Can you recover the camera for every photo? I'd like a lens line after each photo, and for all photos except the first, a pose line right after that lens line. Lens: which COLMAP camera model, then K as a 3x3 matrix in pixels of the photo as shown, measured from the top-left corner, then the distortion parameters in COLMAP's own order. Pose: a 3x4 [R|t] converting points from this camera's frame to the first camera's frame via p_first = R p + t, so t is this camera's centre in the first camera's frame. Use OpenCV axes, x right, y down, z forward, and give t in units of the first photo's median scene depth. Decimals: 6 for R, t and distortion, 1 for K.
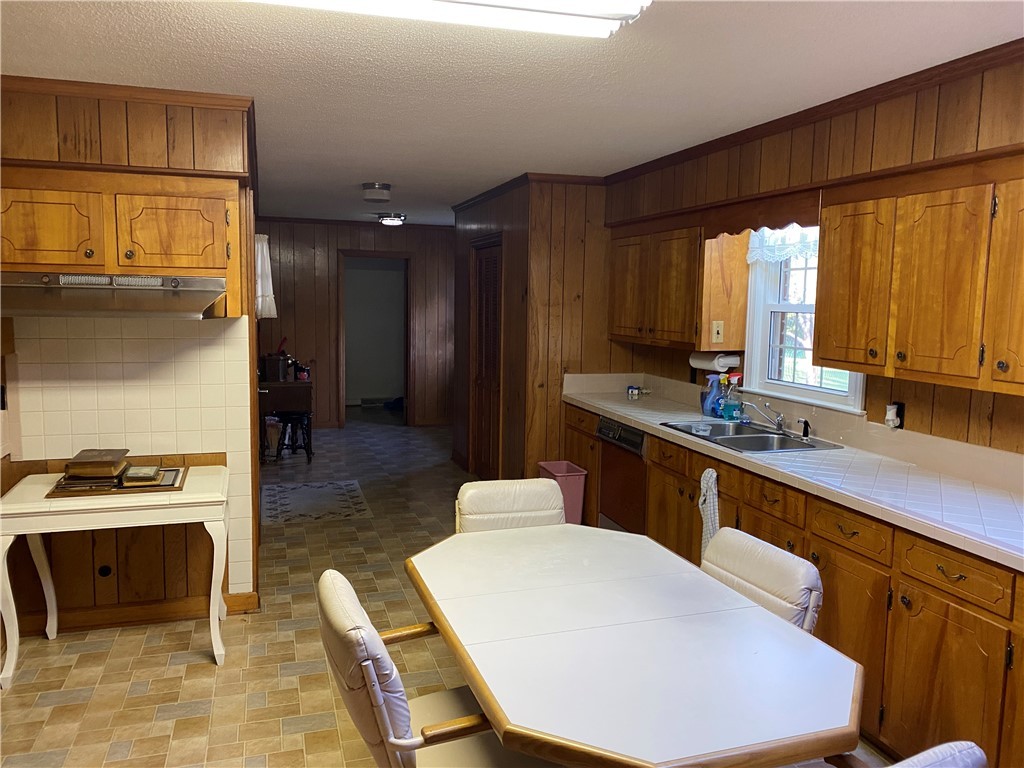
lens RADIAL K [[786.3, 0, 510.4], [0, 786.3, 383.4], [0, 0, 1]] dist [0.012787, 0.004181]
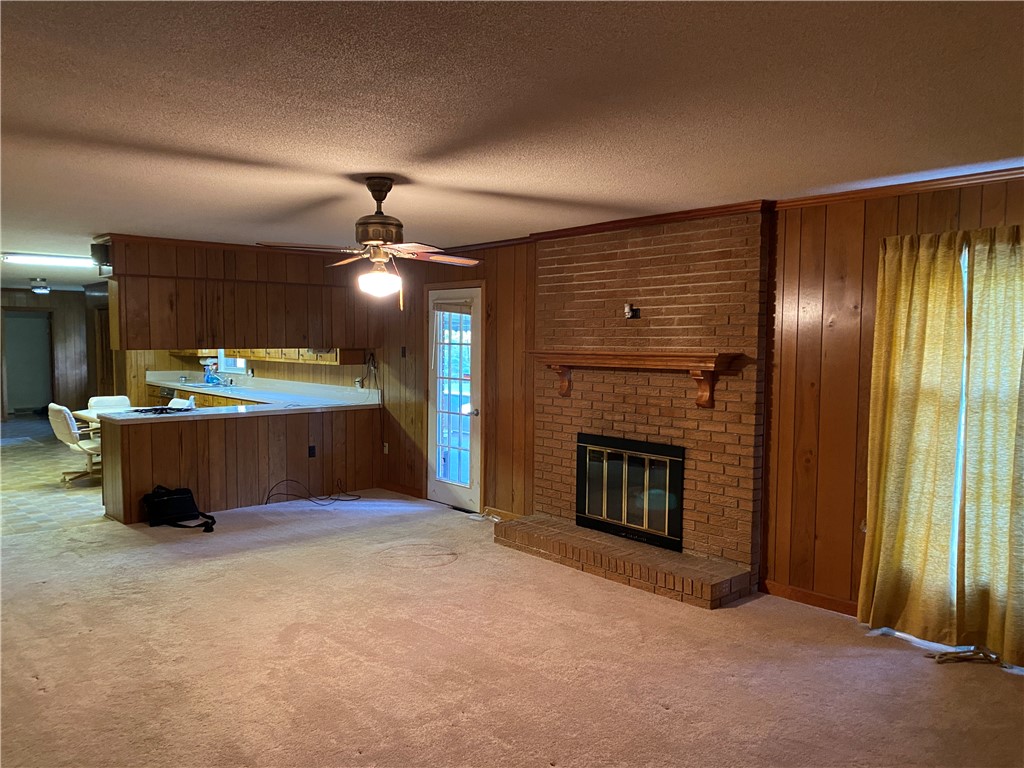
lens RADIAL K [[786.3, 0, 513.8], [0, 786.3, 409.5], [0, 0, 1]] dist [0.012787, 0.004181]
pose [[0.912354, -0.041113, 0.407332, 0.099736], [0.049228, 0.998743, -0.009457, 0.155924], [-0.406431, 0.028681, 0.913231, -1.307750]]
